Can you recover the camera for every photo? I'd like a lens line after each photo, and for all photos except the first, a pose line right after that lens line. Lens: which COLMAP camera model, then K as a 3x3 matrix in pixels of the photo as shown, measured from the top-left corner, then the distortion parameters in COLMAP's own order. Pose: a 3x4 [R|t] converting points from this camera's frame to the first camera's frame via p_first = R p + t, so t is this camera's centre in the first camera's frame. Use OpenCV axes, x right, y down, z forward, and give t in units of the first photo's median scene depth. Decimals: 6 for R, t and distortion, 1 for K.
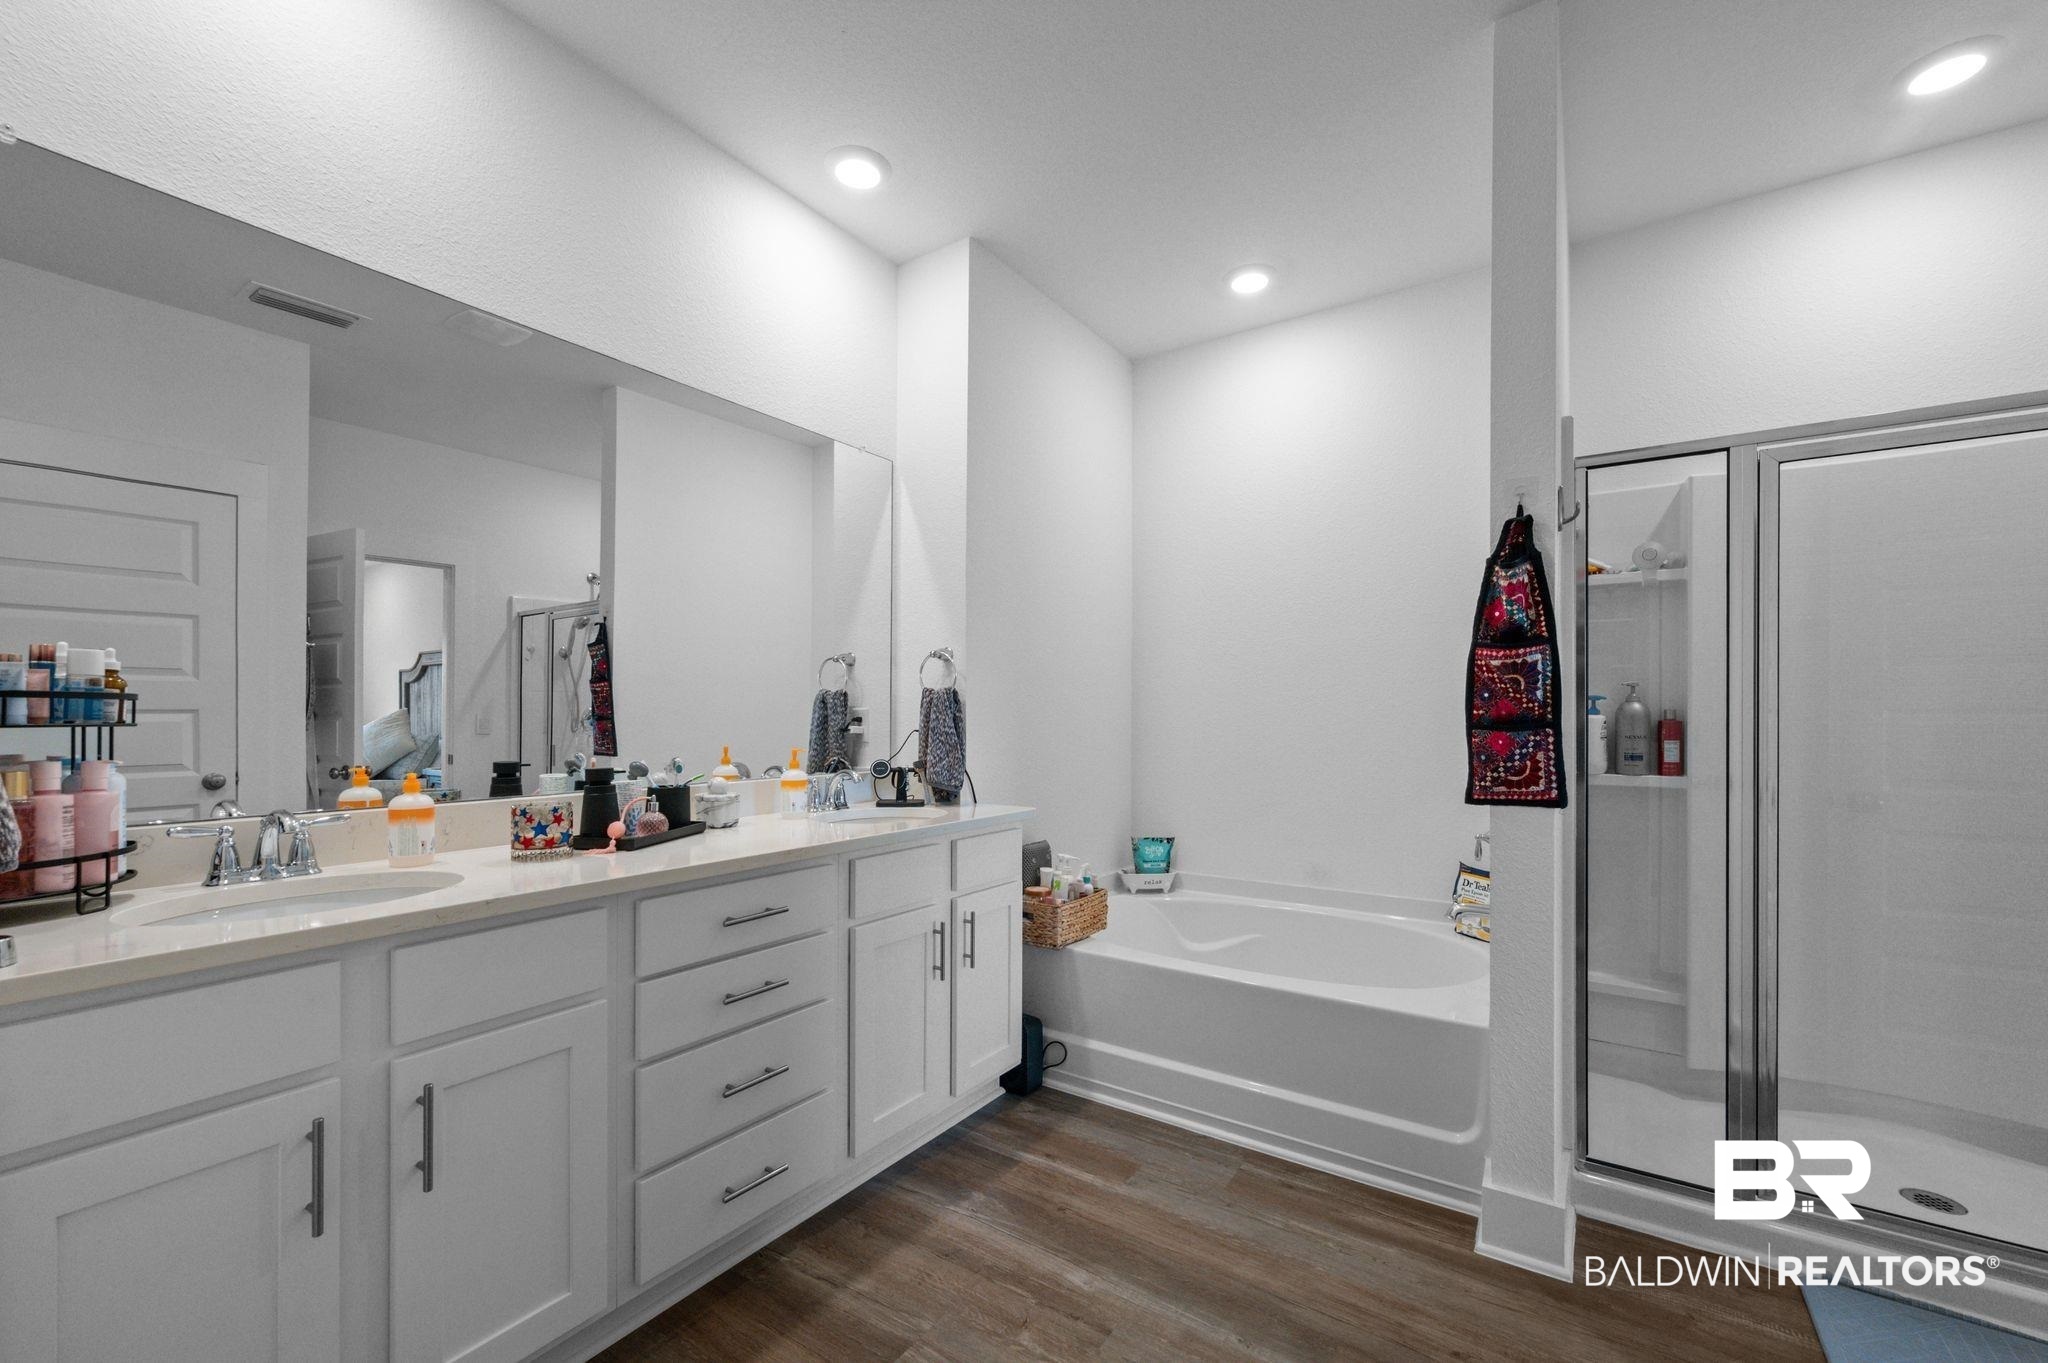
lens RADIAL K [[819.6, 0, 1024.3], [0, 819.6, 701.3], [0, 0, 1]] dist [-0.000069, 0.000112]
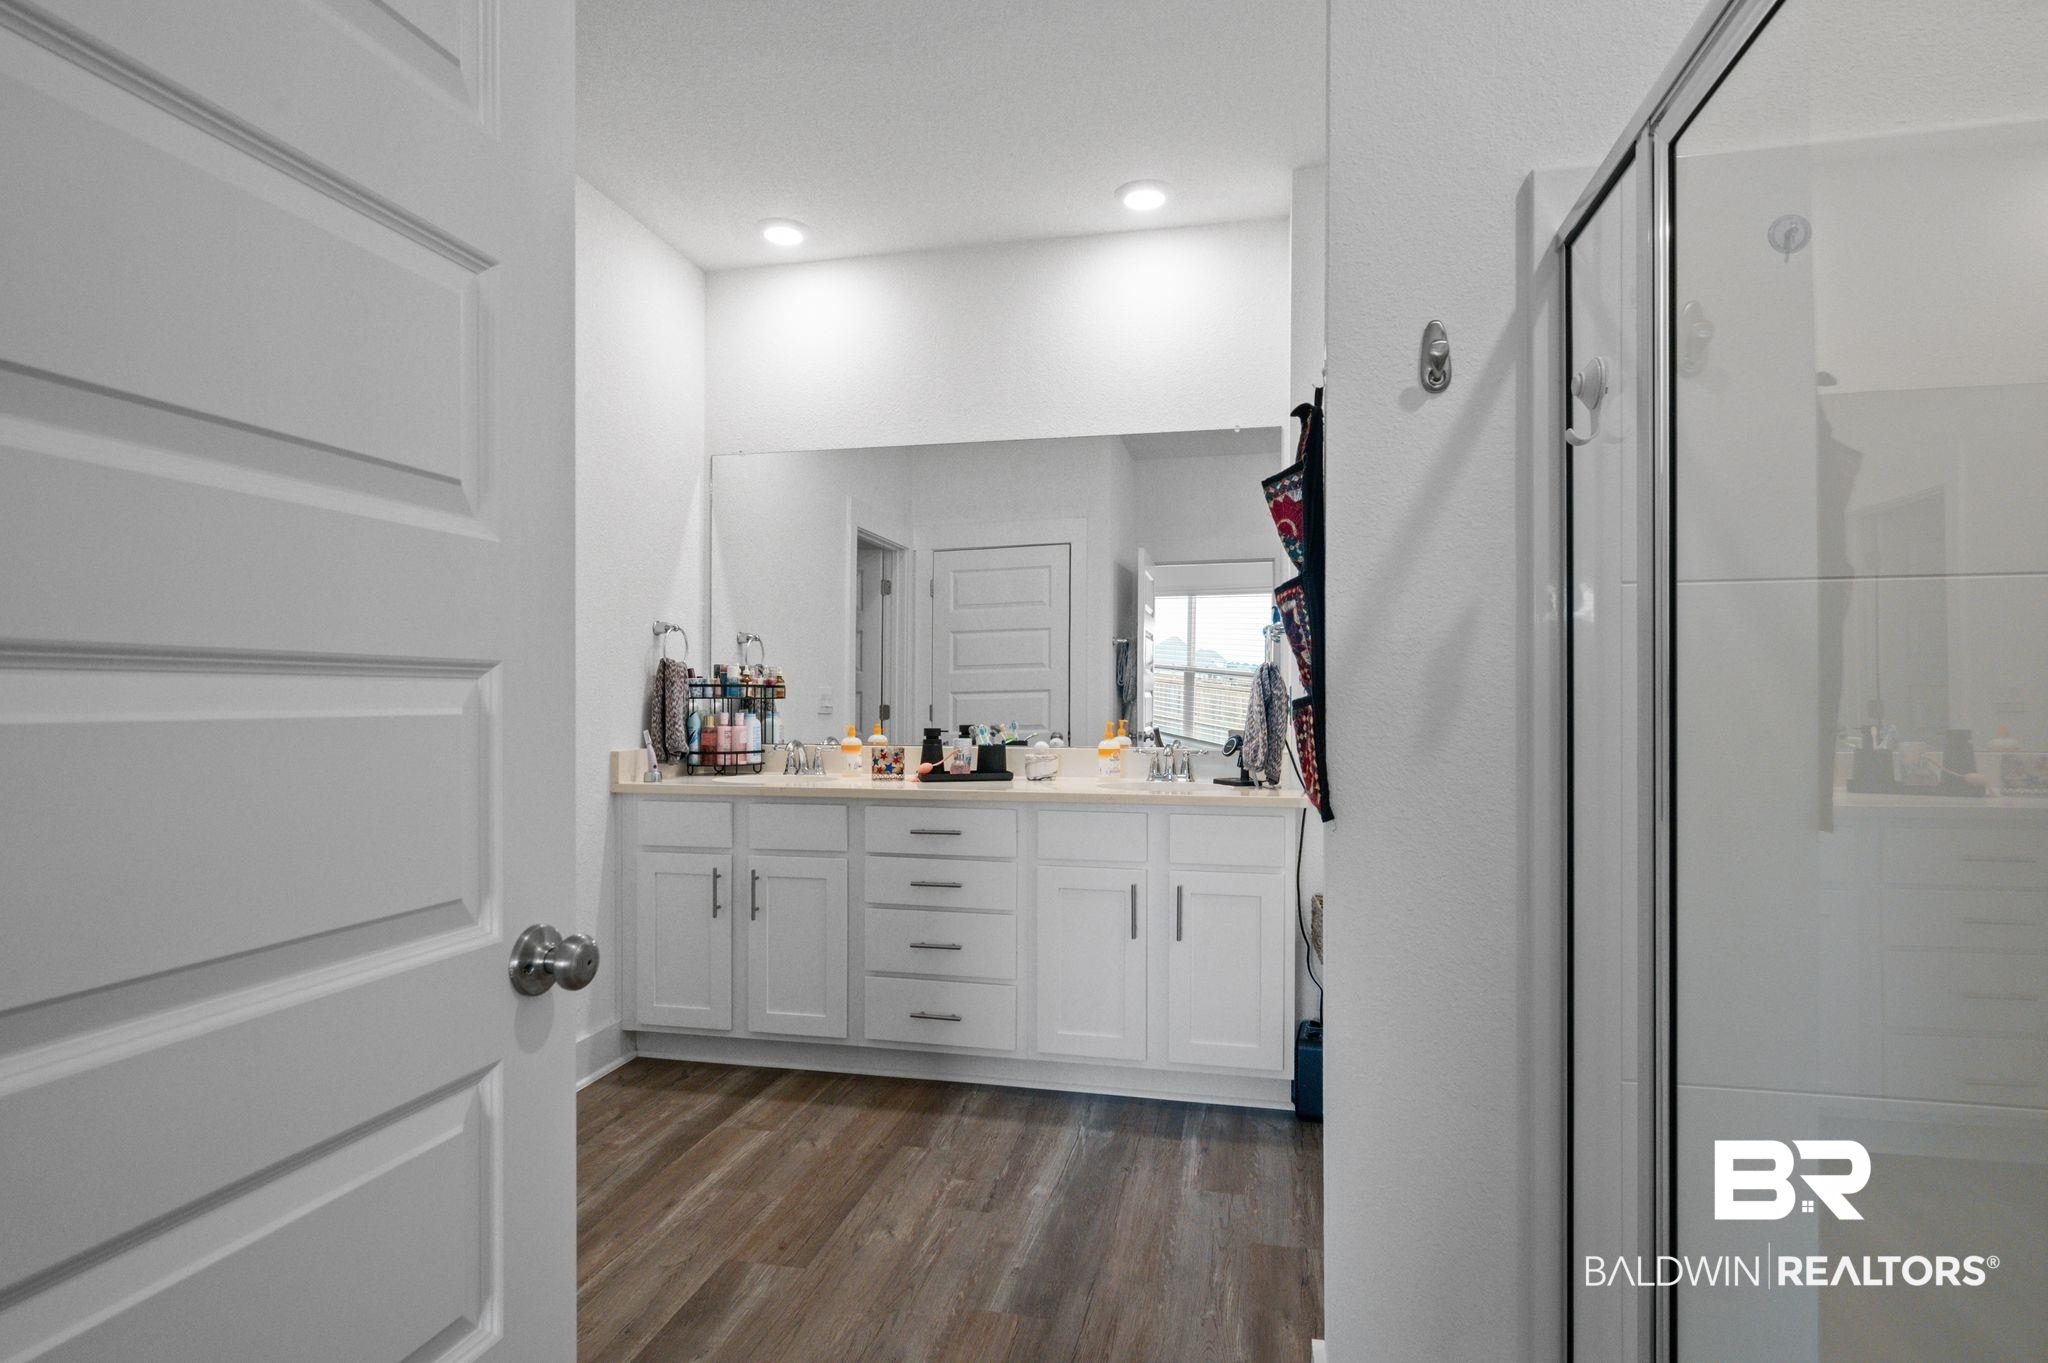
lens RADIAL K [[1039.2, 0, 1024.0], [0, 1039.2, 681.5], [0, 0, 1]] dist [-0.001254, -0.000206]
pose [[0.378125, -0.015268, -0.925629, 1.309735], [0.018249, 0.999793, -0.009037, 0.015779], [0.925575, -0.013475, 0.378325, 0.423123]]
